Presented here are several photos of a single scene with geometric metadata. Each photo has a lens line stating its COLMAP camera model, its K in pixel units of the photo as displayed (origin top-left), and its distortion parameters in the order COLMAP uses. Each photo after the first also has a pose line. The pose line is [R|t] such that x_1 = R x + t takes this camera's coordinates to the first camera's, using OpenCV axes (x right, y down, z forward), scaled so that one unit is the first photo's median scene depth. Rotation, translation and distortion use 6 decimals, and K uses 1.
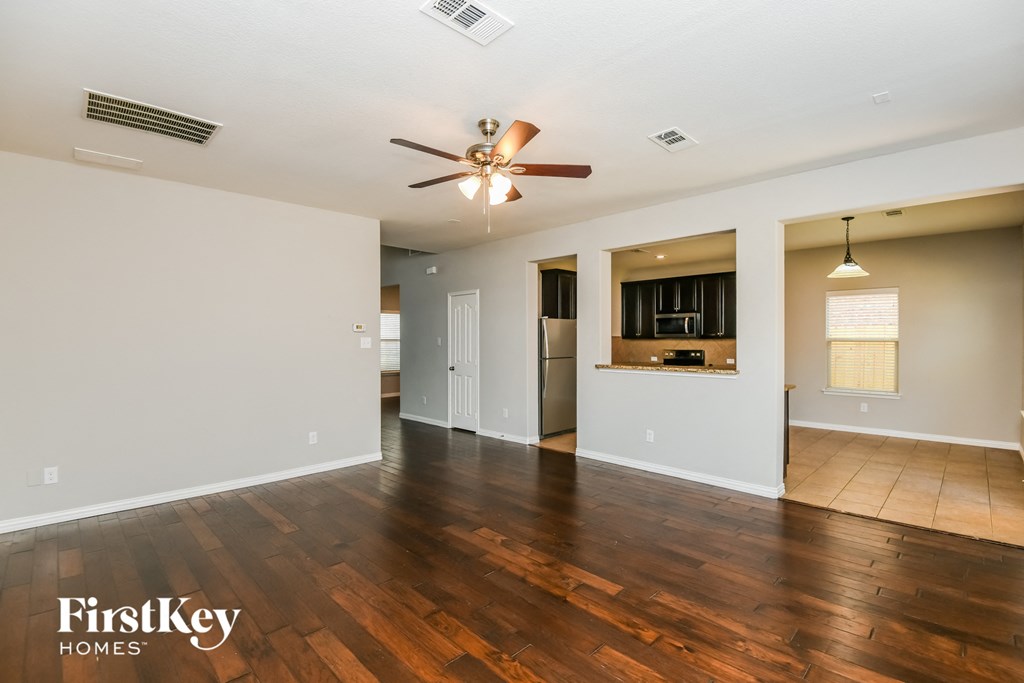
lens RADIAL K [[471.7, 0, 513.5], [0, 471.7, 340.6], [0, 0, 1]] dist [-0.020198, -0.005485]
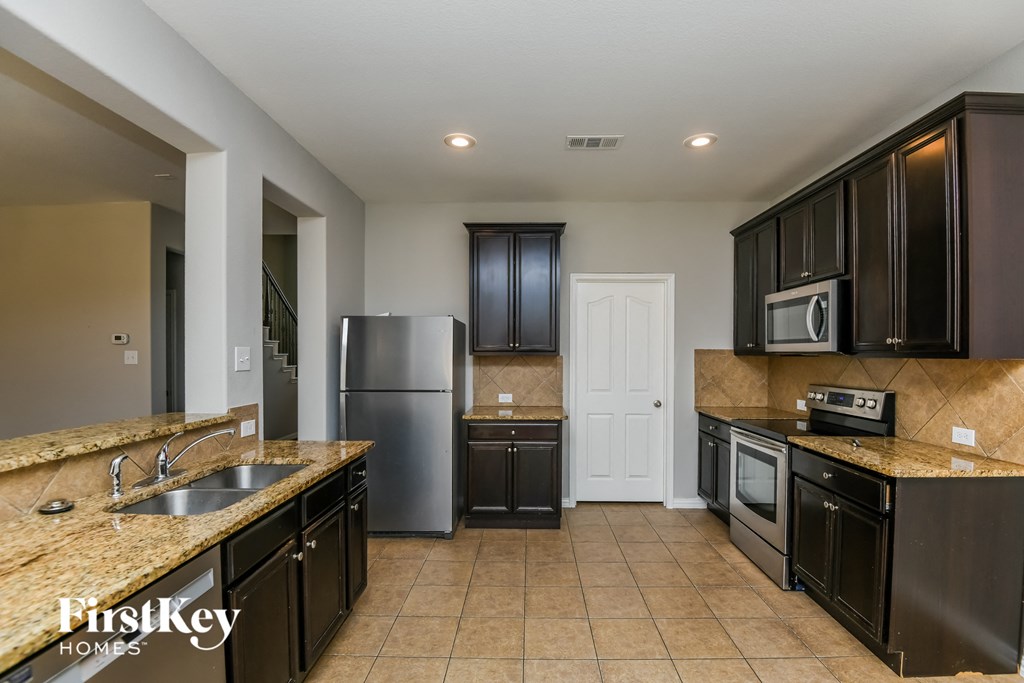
lens RADIAL K [[471.7, 0, 519.1], [0, 471.7, 357.0], [0, 0, 1]] dist [-0.020198, -0.005485]
pose [[0.696772, 0.011642, -0.717198, 0.487121], [-0.006459, 0.999930, 0.009956, -0.005928], [0.717264, -0.002305, 0.696798, 0.629114]]
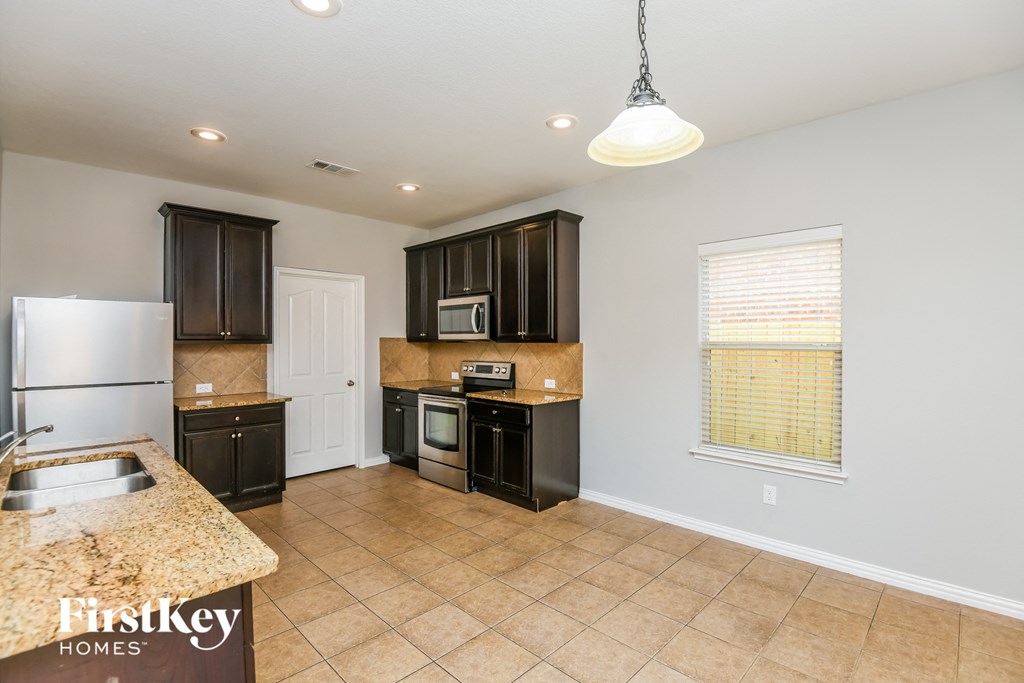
lens RADIAL K [[471.7, 0, 513.4], [0, 471.7, 345.8], [0, 0, 1]] dist [-0.020198, -0.005485]
pose [[0.999954, 0.001202, 0.009556, 0.426812], [-0.001299, 0.999948, 0.010116, -0.005950], [-0.009544, -0.010128, 0.999903, 0.467419]]
